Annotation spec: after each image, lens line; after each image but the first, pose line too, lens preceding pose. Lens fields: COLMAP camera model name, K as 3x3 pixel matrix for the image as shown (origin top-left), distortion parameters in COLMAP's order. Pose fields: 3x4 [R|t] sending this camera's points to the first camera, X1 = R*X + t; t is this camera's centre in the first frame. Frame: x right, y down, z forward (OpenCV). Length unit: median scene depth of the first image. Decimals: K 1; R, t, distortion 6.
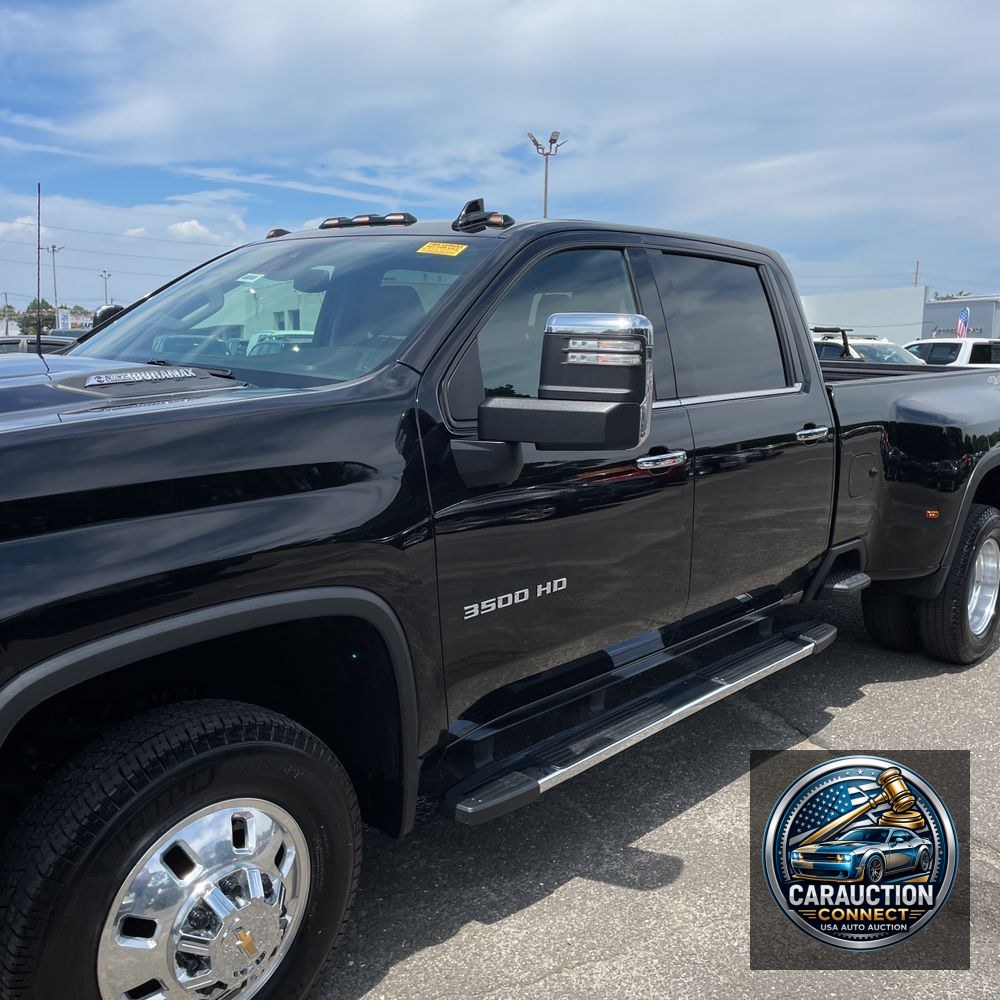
lens RADIAL K [[1023.5, 0, 490.3], [0, 1023.5, 479.1], [0, 0, 1]] dist [0.091090, -0.118934]
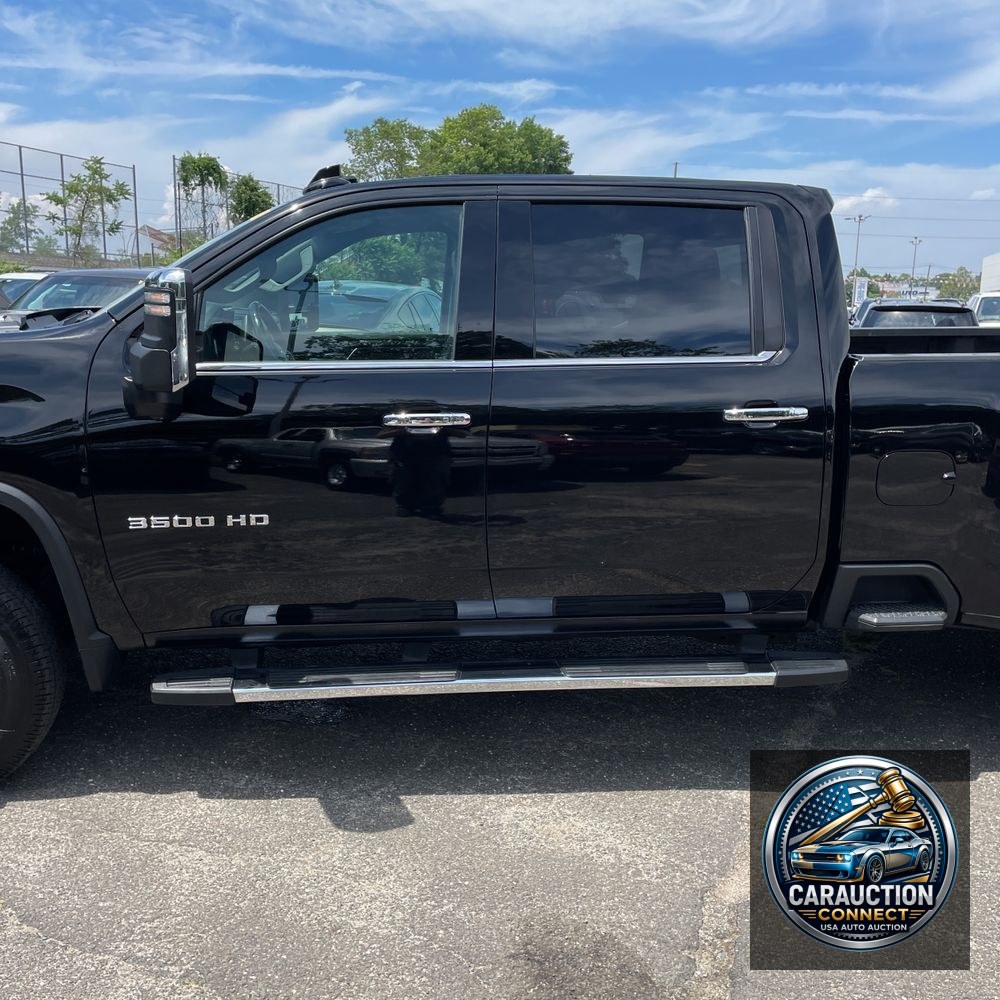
lens RADIAL K [[1026.8, 0, 536.4], [0, 1026.8, 484.8], [0, 0, 1]] dist [0.087380, -0.089949]
pose [[0.726838, 0.120821, -0.676099, 0.938638], [-0.097233, 0.992592, 0.072850, -0.039857], [0.679892, 0.012789, 0.733201, 0.359614]]
